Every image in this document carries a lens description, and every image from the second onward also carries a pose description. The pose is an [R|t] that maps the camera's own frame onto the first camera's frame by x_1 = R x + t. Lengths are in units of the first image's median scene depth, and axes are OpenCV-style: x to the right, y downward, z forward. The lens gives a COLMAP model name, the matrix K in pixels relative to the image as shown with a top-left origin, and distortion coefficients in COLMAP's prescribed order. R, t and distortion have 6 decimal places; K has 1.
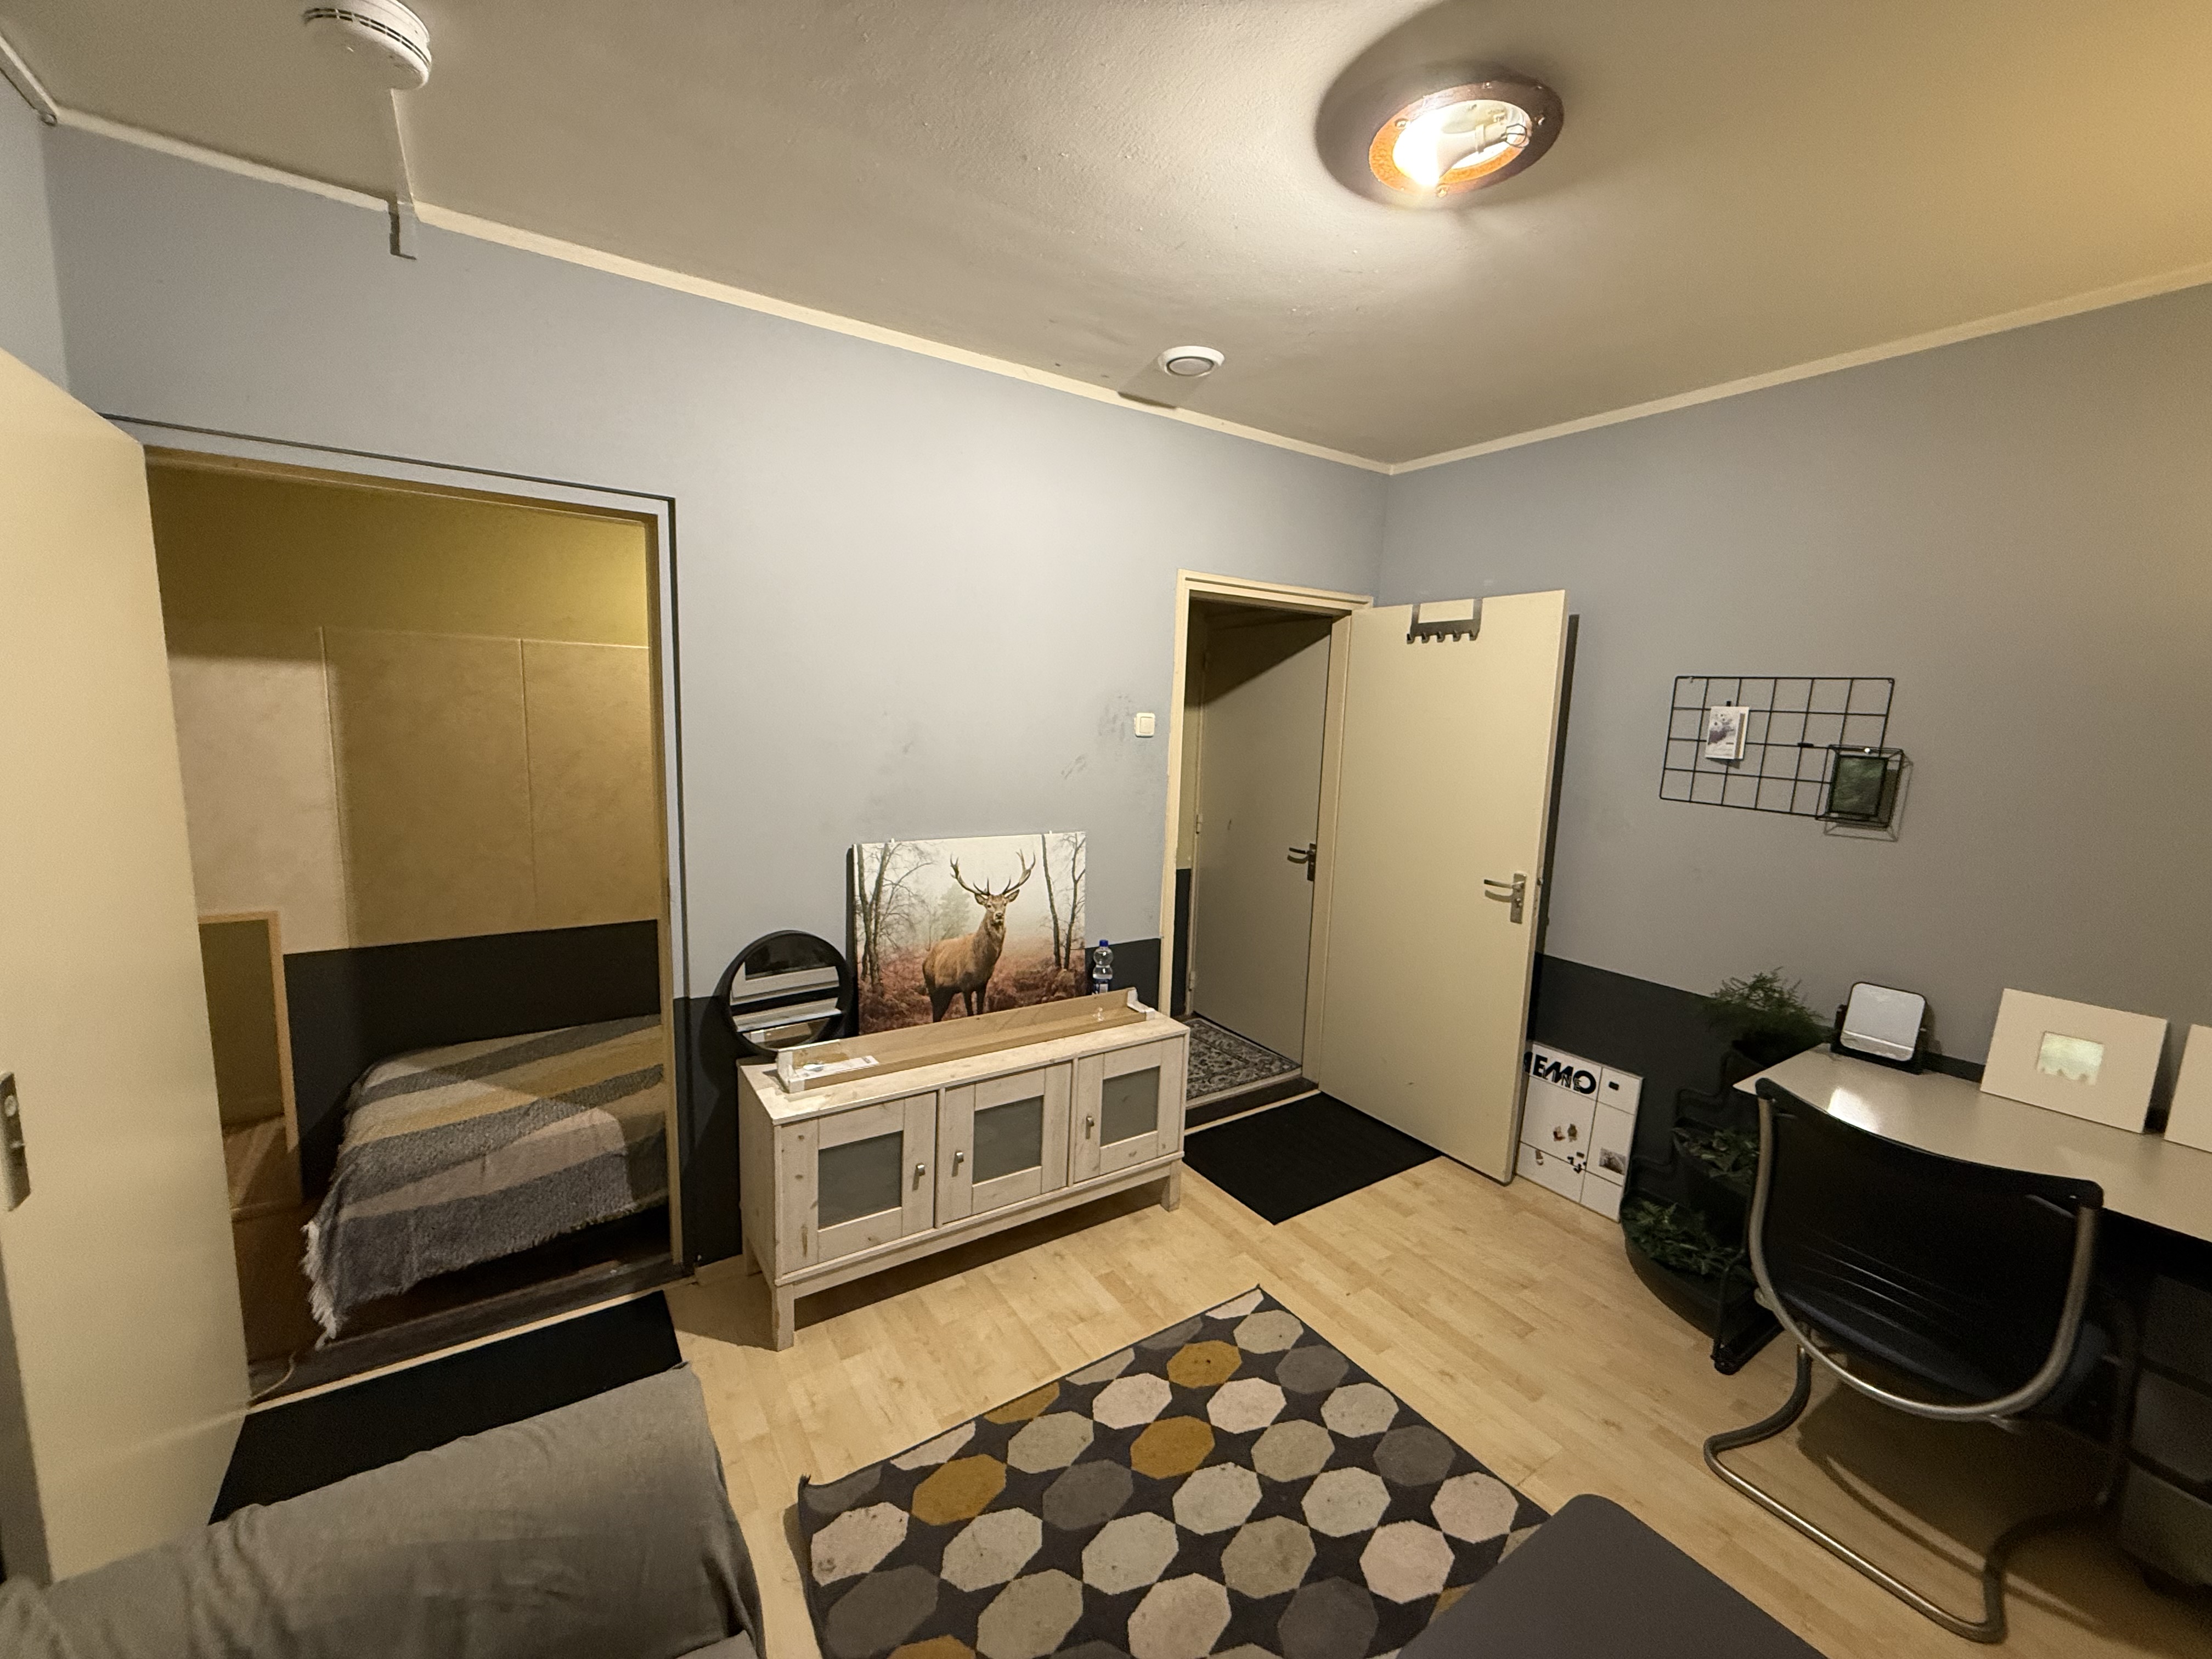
lens RADIAL K [[876.5, 0, 1106.0], [0, 876.5, 829.5], [0, 0, 1]] dist [0.003166, 0.000169]
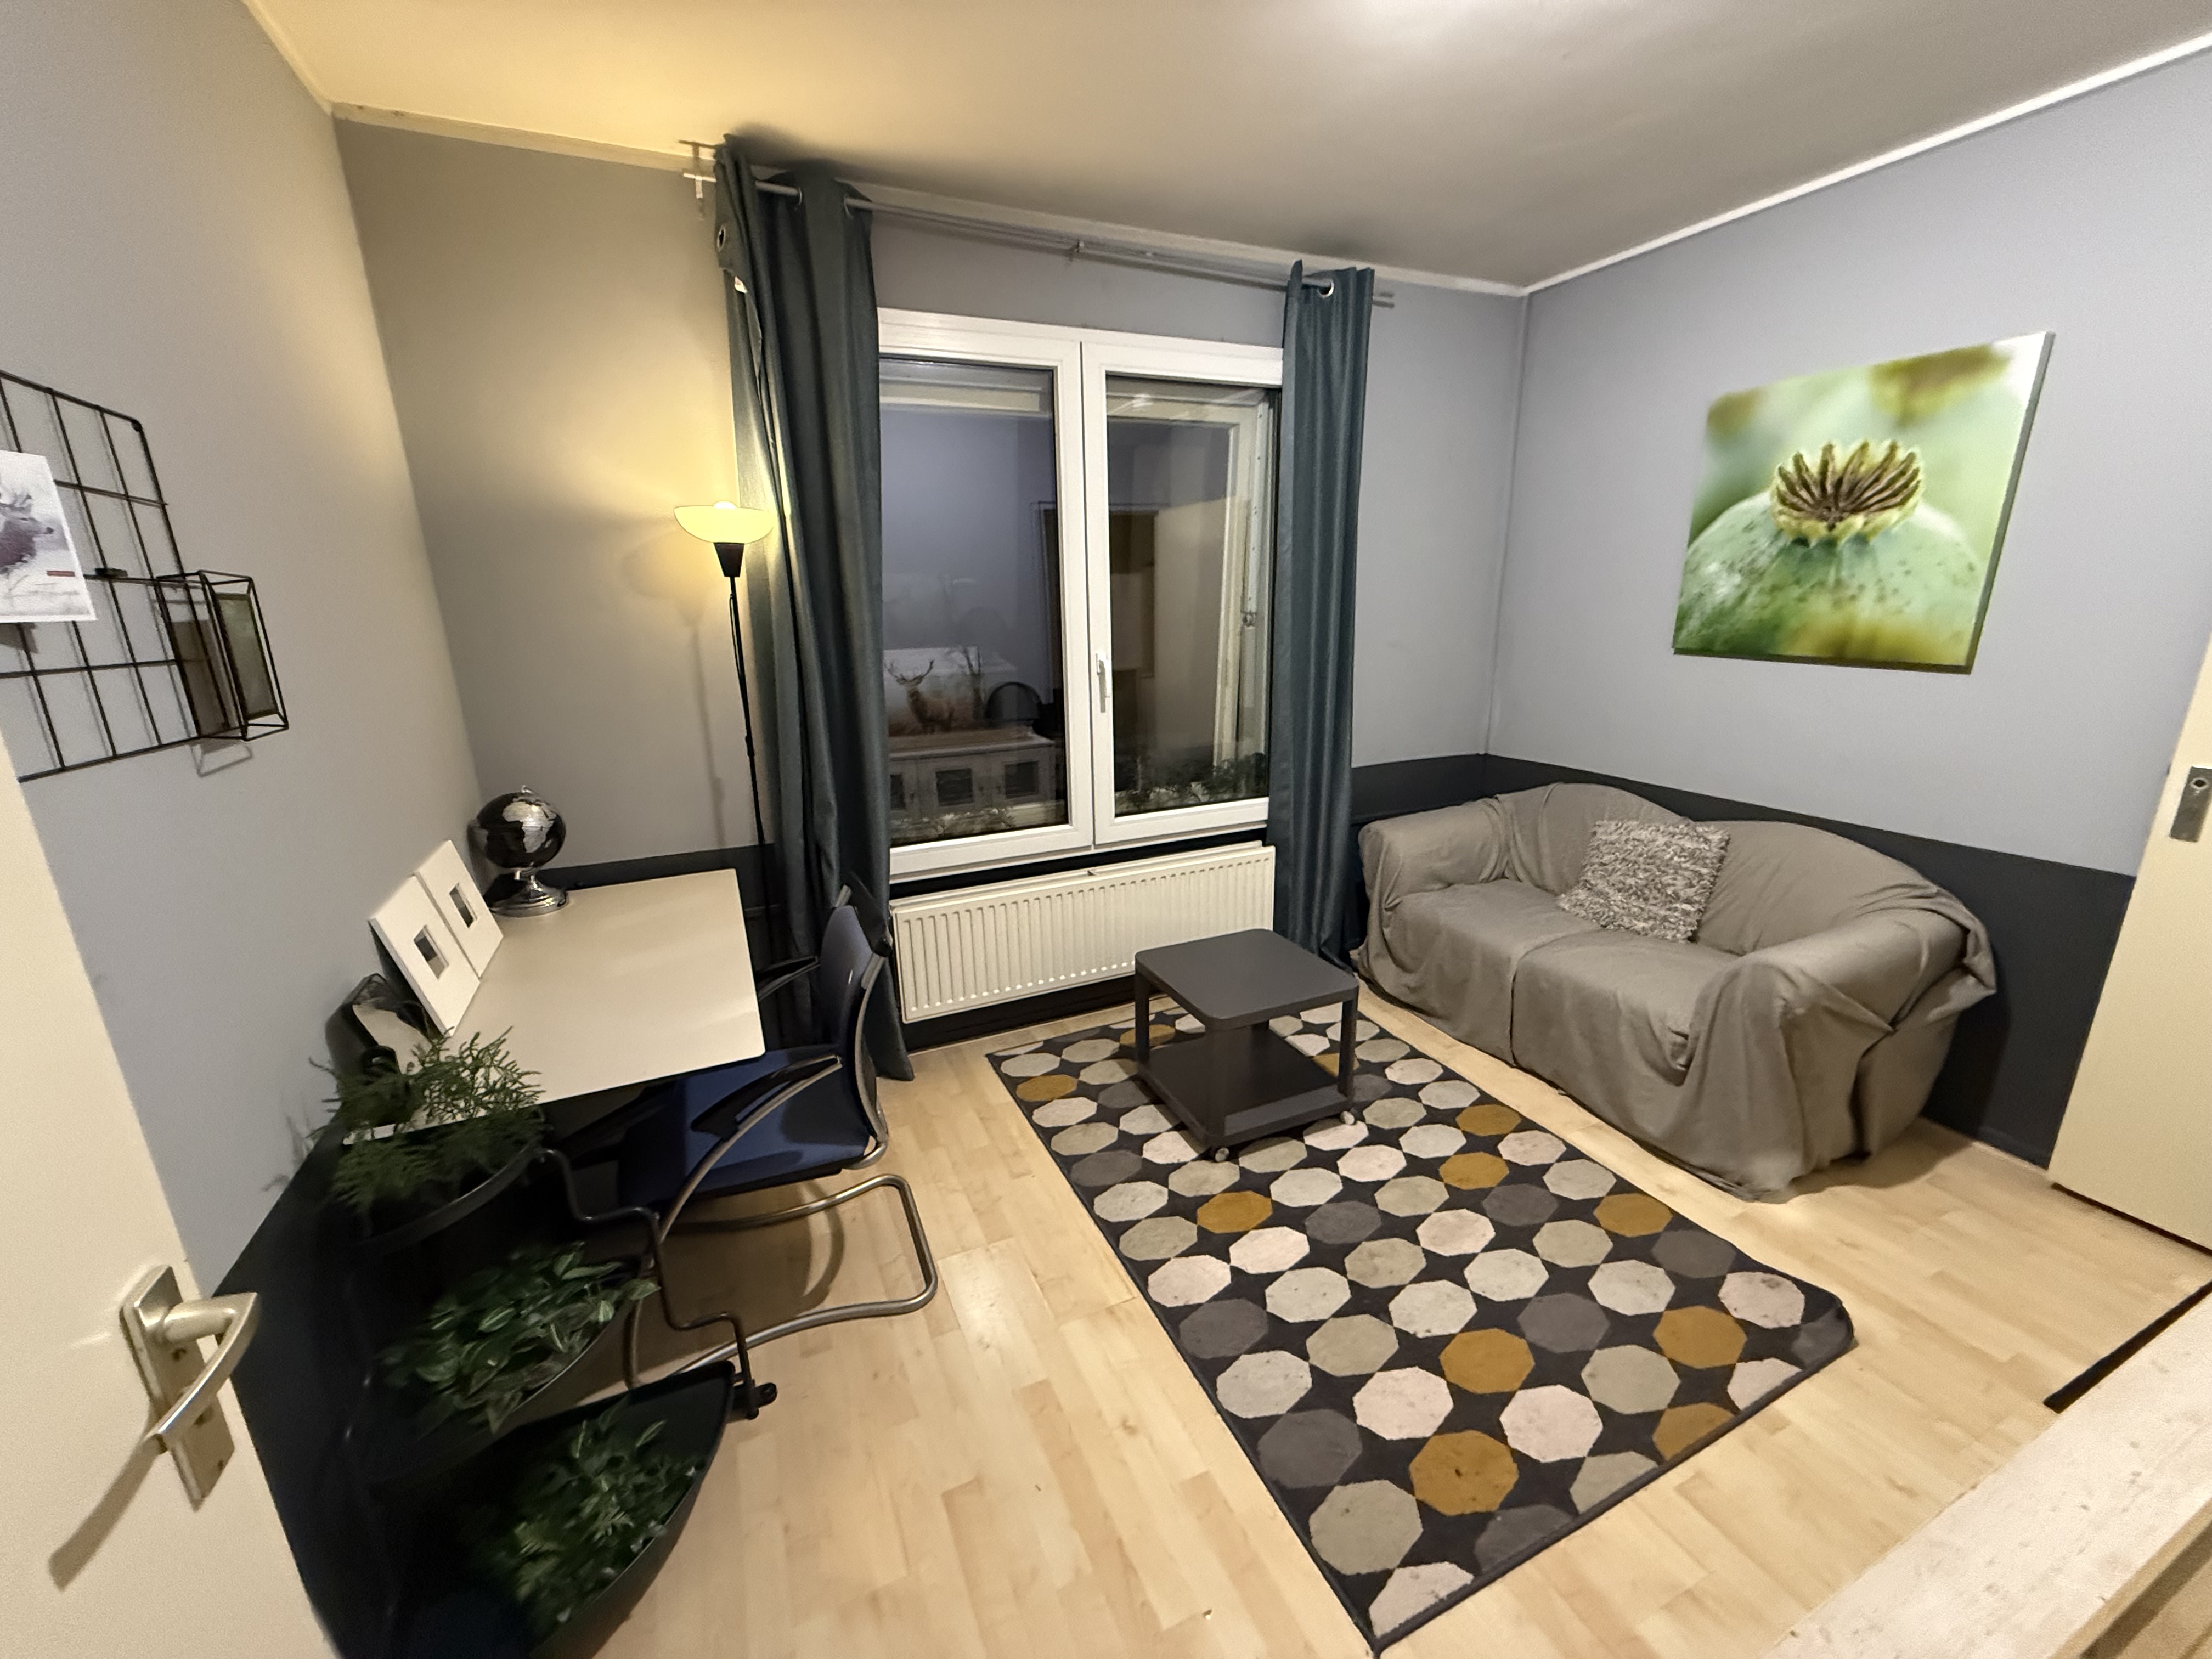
lens RADIAL K [[876.5, 0, 1106.0], [0, 876.5, 829.5], [0, 0, 1]] dist [0.003166, 0.000169]
pose [[-0.985667, -0.061502, 0.157091, 0.356954], [0.006353, 0.916988, 0.398863, -0.180988], [-0.168581, 0.394145, -0.903455, 1.663386]]
